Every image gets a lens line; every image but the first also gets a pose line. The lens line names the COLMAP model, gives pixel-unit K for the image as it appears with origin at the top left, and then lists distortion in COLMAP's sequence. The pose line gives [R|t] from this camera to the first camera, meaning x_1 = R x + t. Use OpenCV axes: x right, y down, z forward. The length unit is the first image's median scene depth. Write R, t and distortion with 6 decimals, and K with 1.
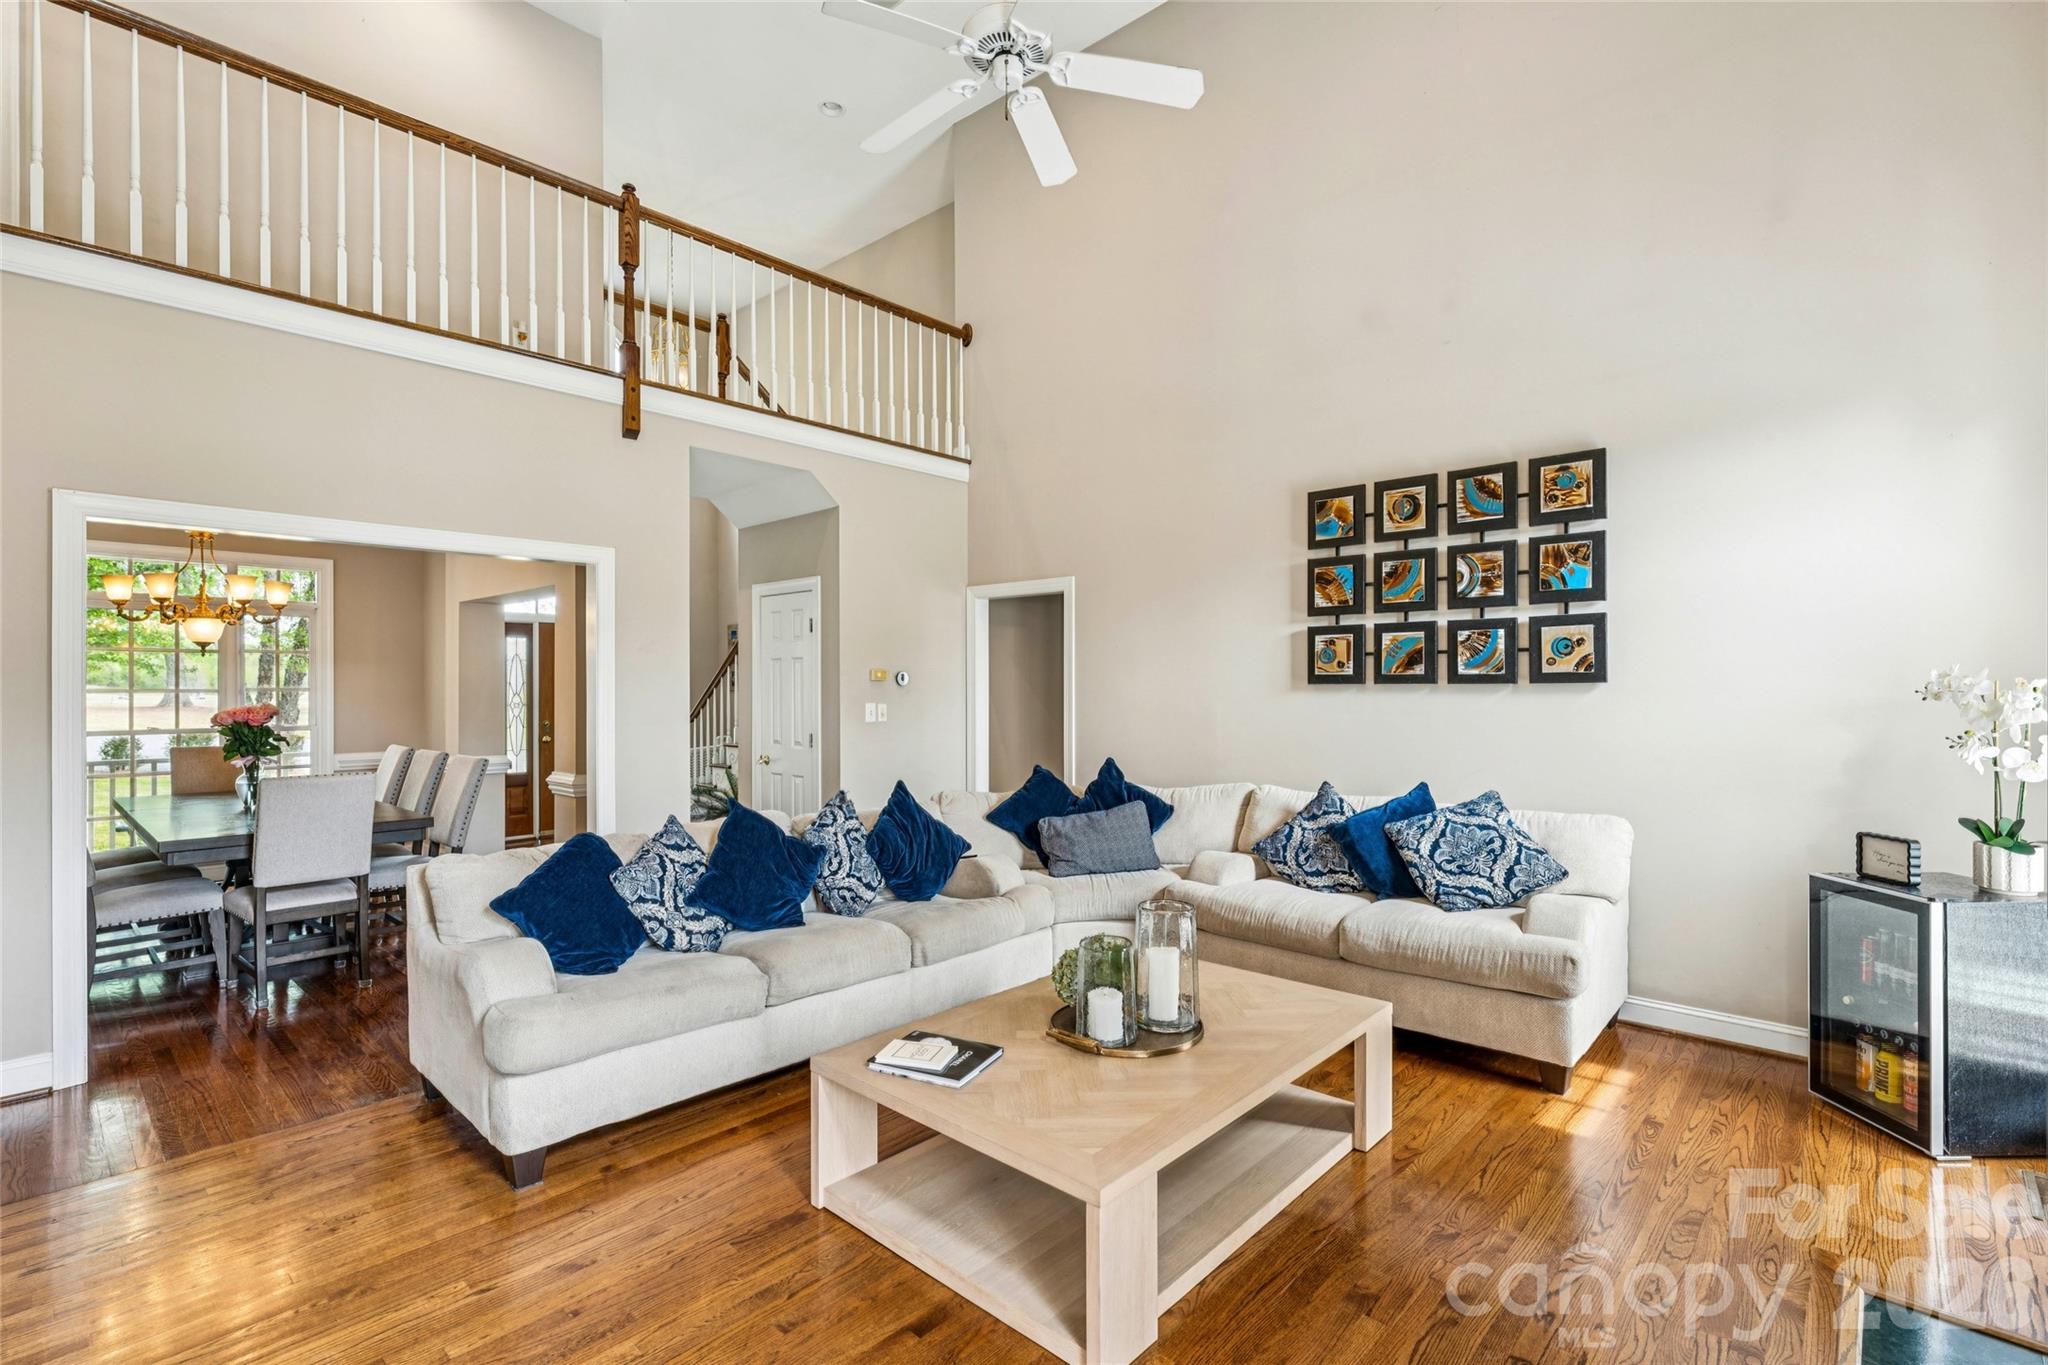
lens RADIAL K [[938.4, 0, 1023.4], [0, 938.4, 692.7], [0, 0, 1]] dist [-0.004274, 0.000929]
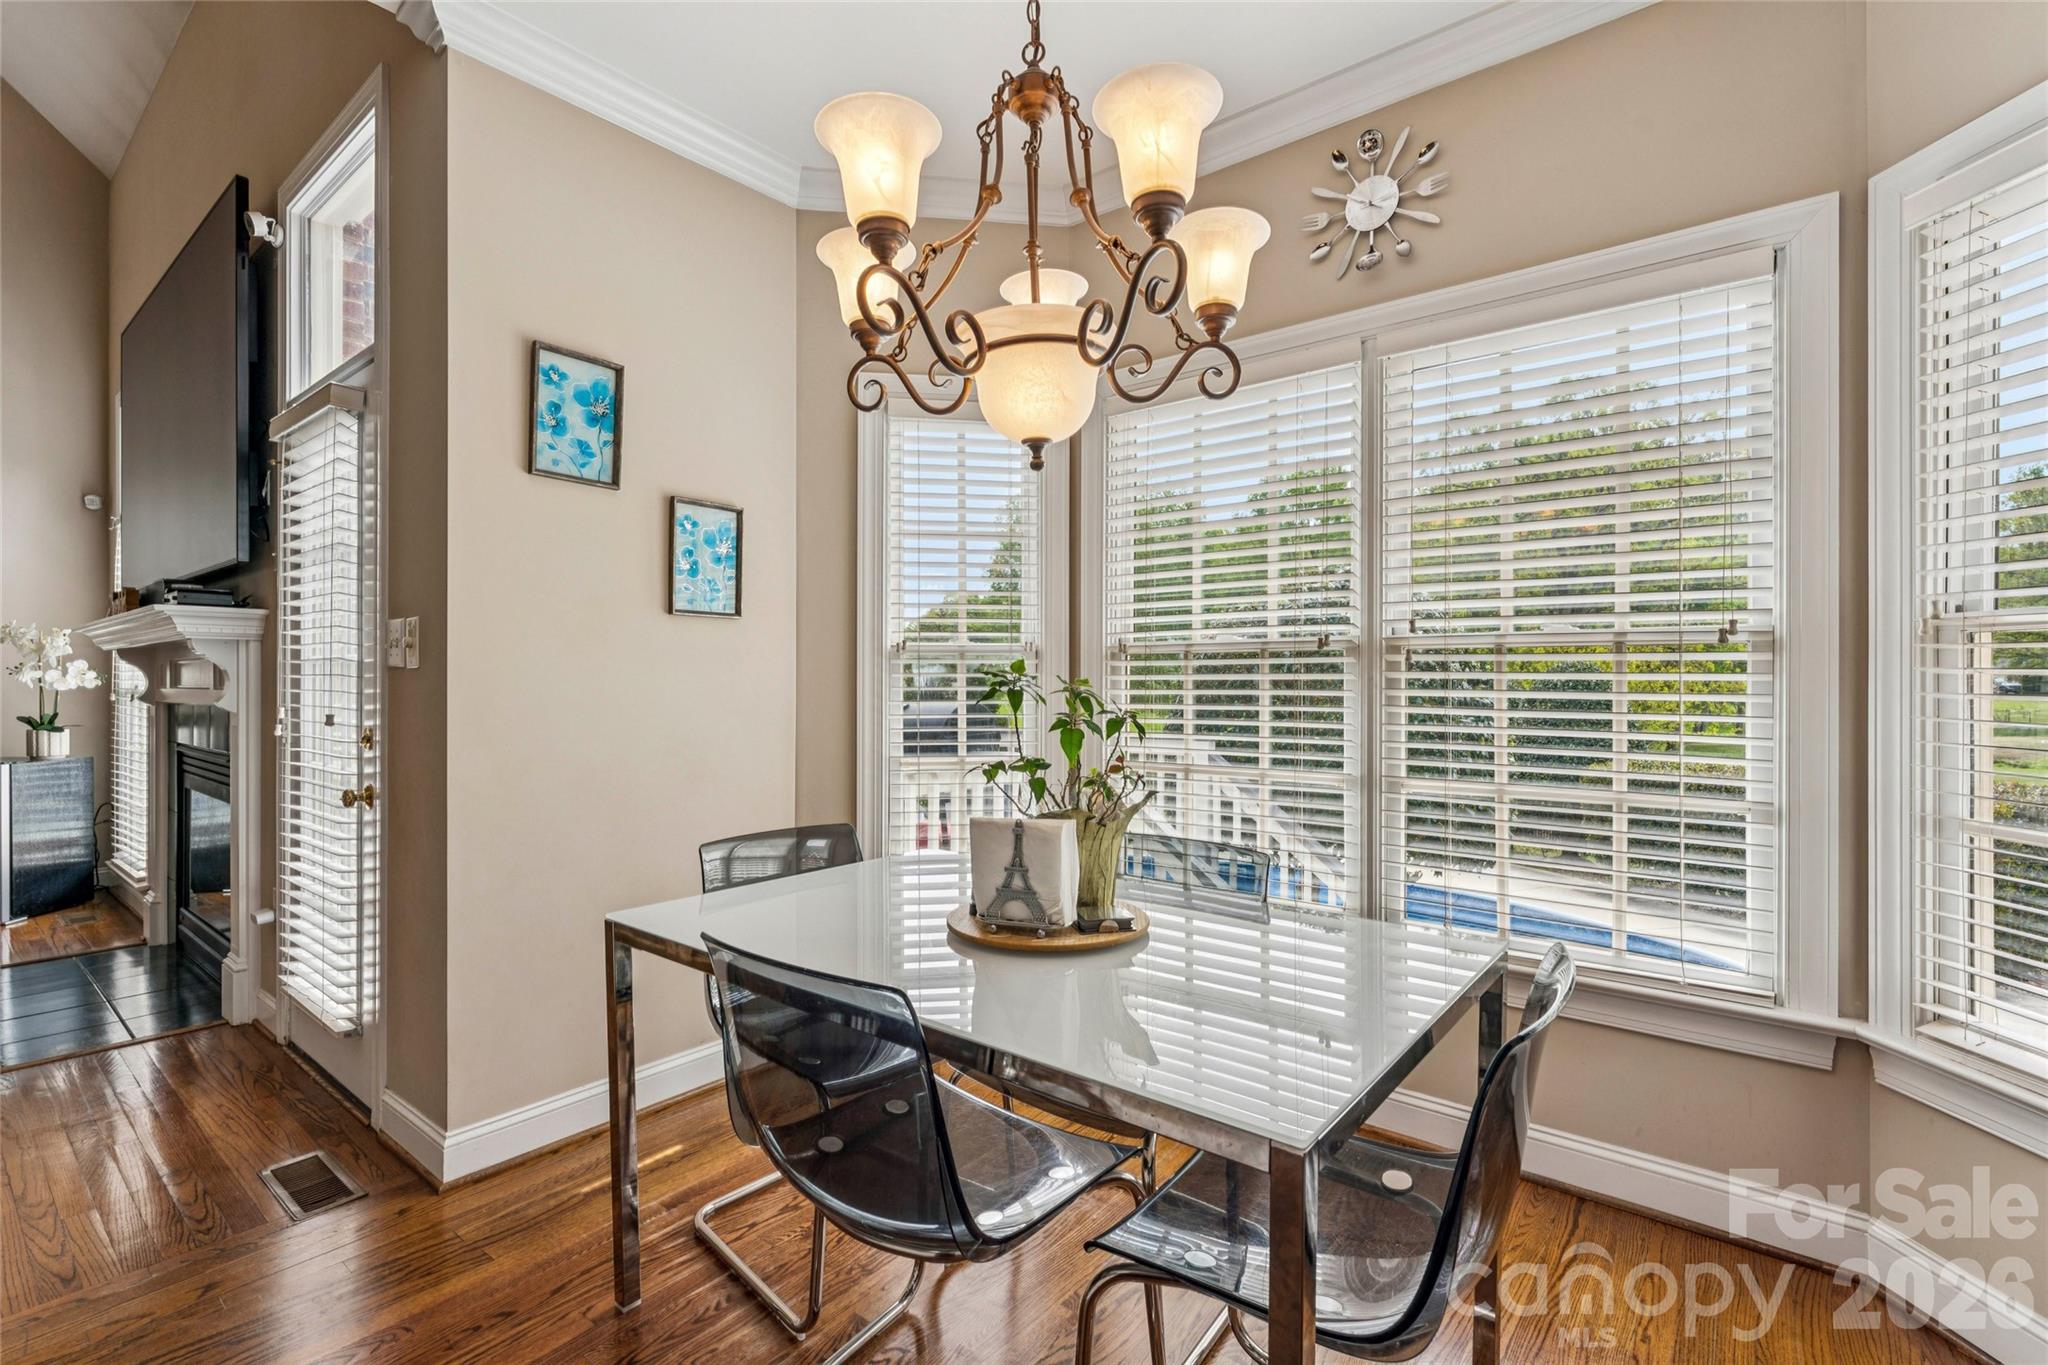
lens RADIAL K [[938.4, 0, 1022.8], [0, 938.4, 684.0], [0, 0, 1]] dist [-0.004274, 0.000929]
pose [[-0.056821, 0.000829, 0.998384, -0.705947], [0.001162, 0.999999, -0.000764, 0.086728], [-0.998384, 0.001117, -0.056822, -0.636189]]
